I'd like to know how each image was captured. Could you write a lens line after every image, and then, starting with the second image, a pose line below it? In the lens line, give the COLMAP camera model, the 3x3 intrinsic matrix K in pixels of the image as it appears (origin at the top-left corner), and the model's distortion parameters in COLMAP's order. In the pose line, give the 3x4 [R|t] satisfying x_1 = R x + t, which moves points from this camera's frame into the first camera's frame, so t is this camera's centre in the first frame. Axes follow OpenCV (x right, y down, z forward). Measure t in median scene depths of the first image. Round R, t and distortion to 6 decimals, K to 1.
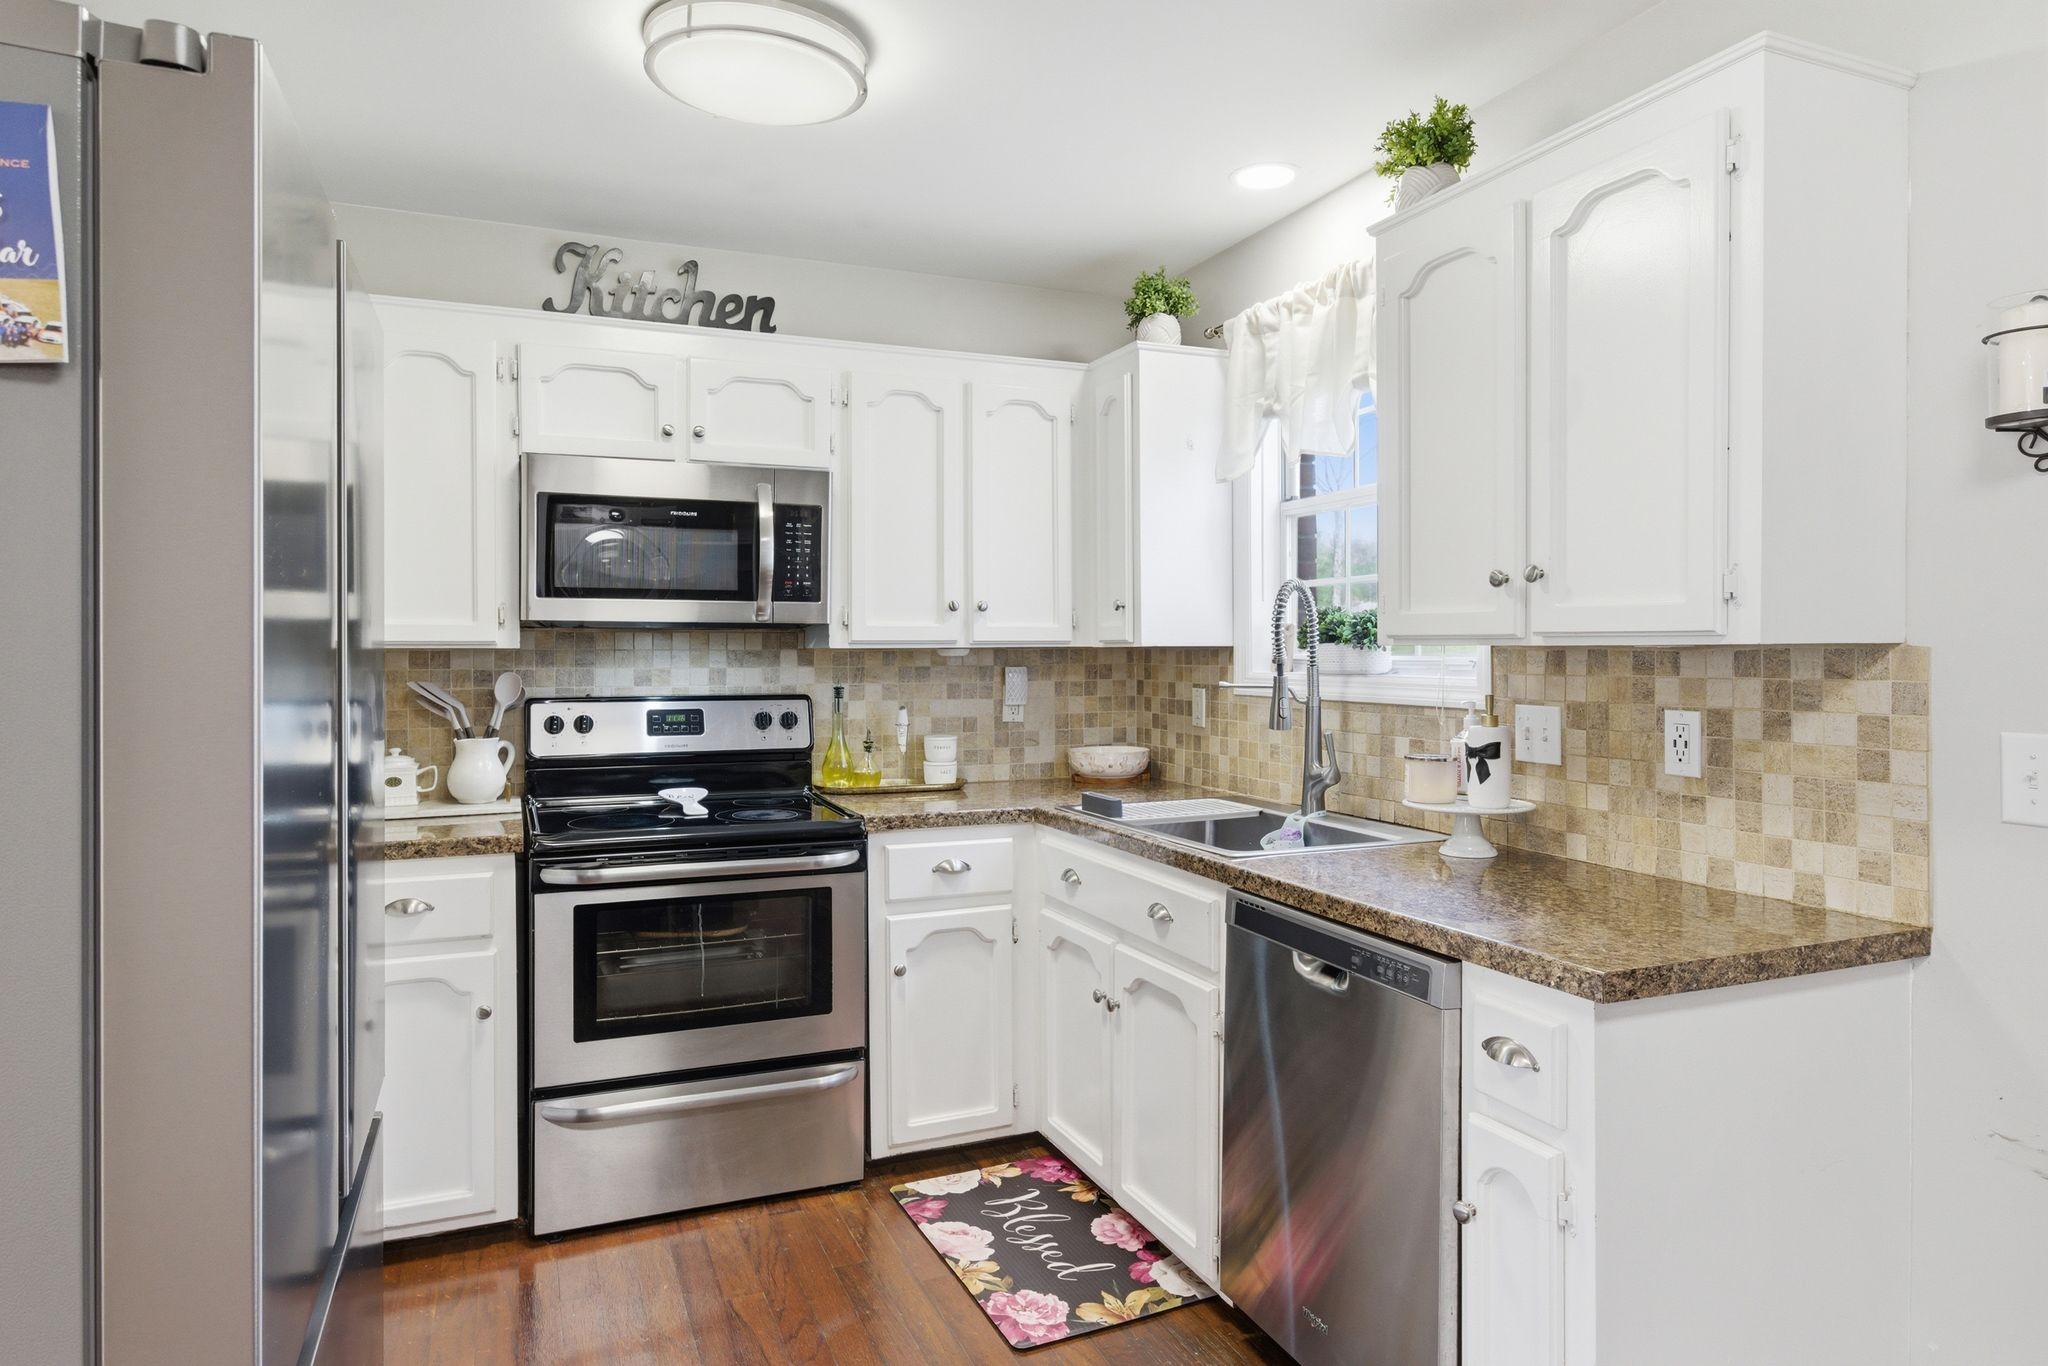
lens RADIAL K [[1233.7, 0, 1019.0], [0, 1233.7, 651.6], [0, 0, 1]] dist [-0.003632, 0.001162]
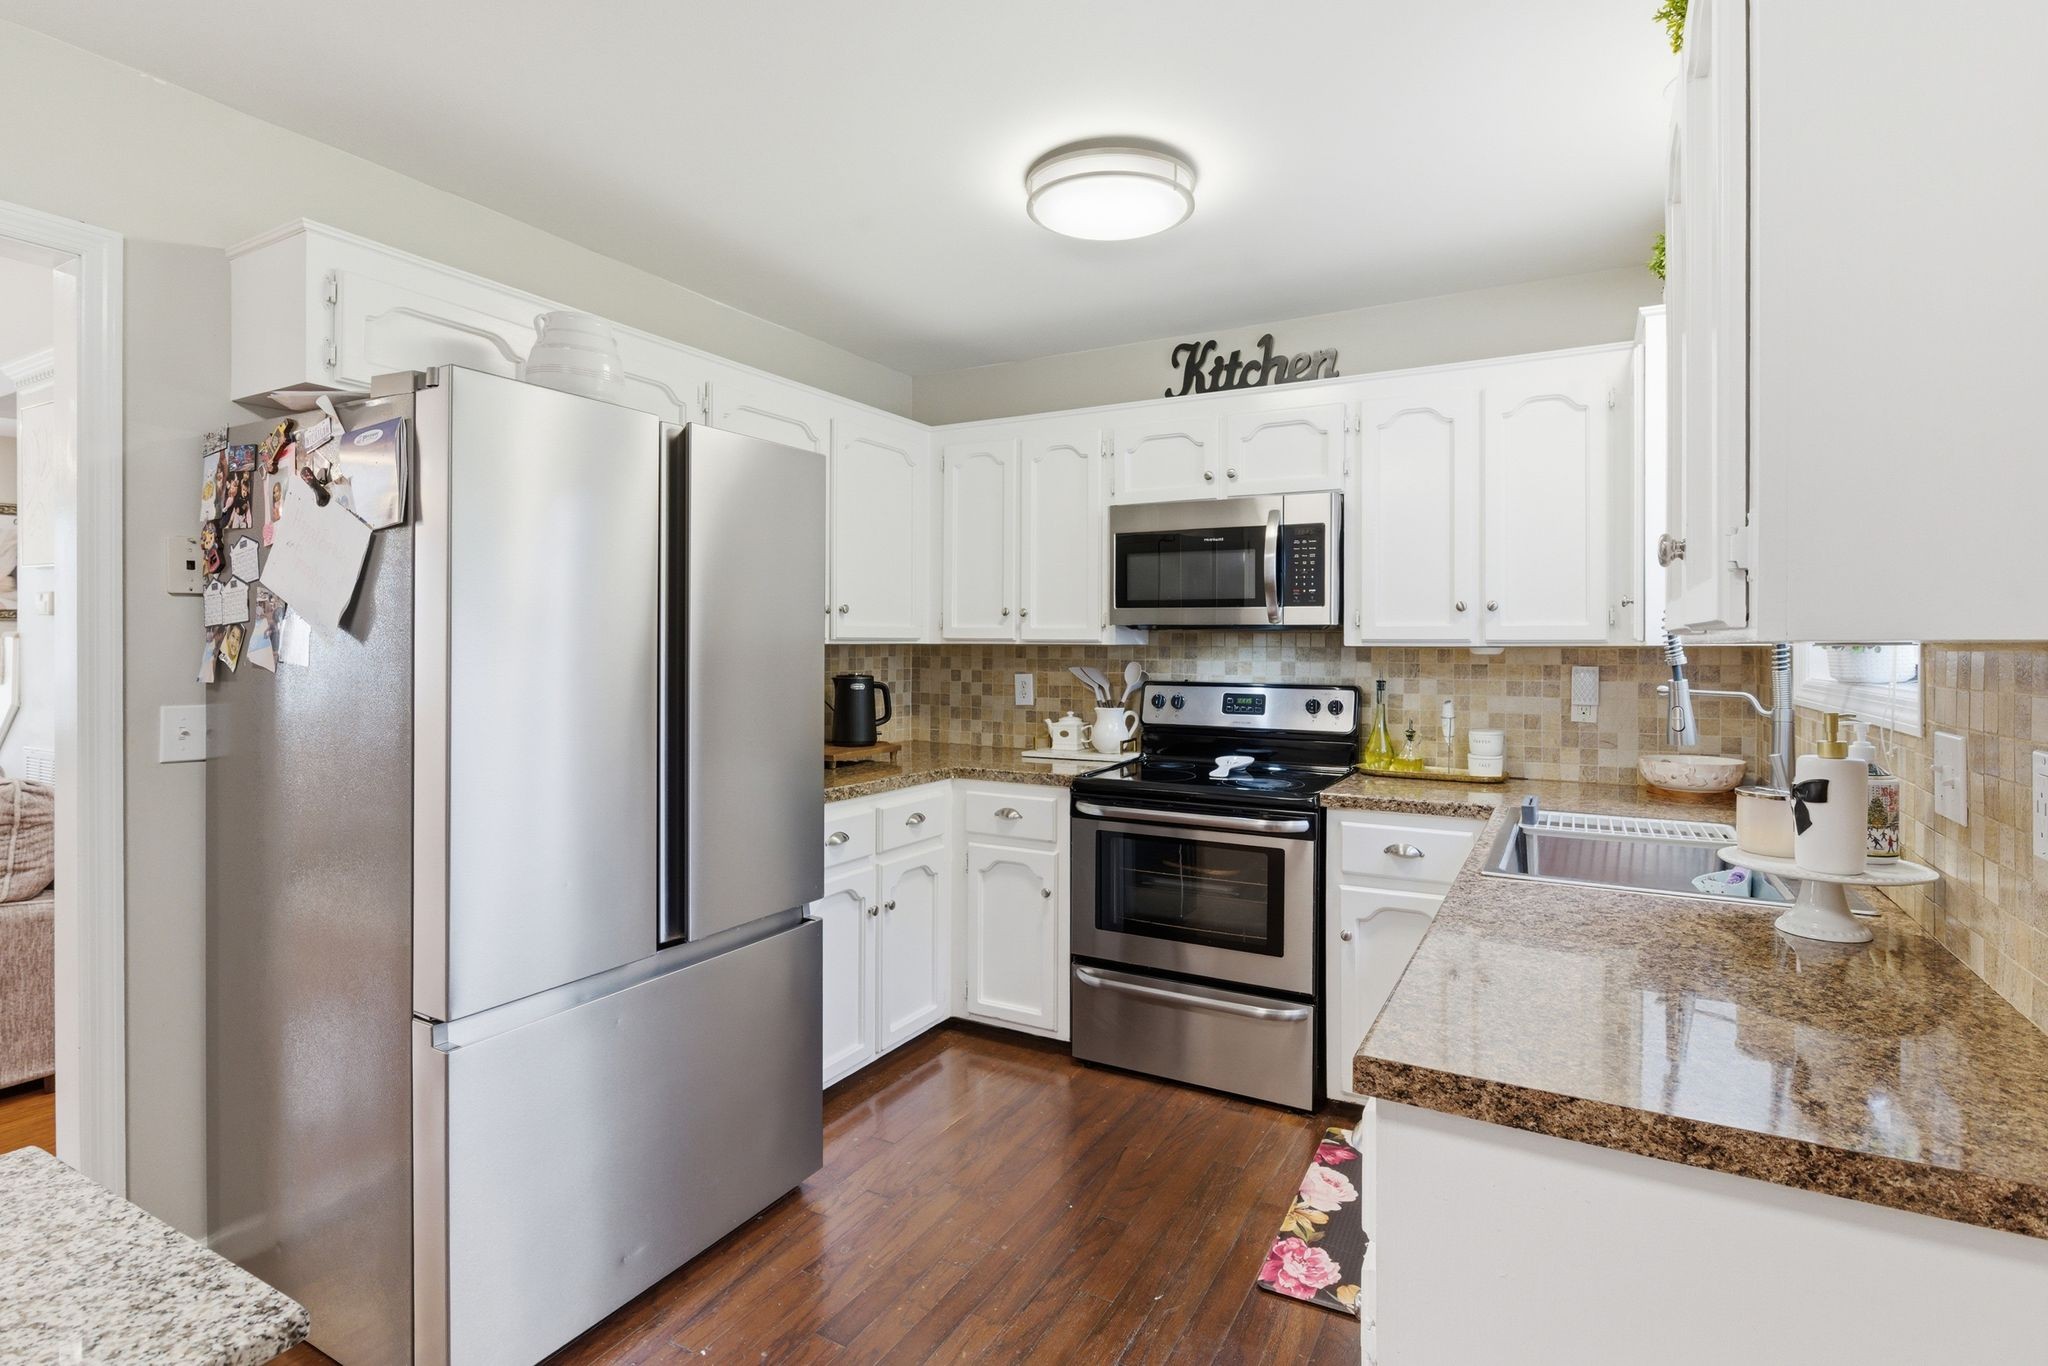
lens RADIAL K [[991.6, 0, 1030.4], [0, 991.6, 645.2], [0, 0, 1]] dist [0.002893, 0.000094]
pose [[0.634295, 0.003355, -0.773084, 0.456100], [-0.005636, 0.999984, -0.000284, -0.001803], [0.773070, 0.004538, 0.634304, 0.232894]]
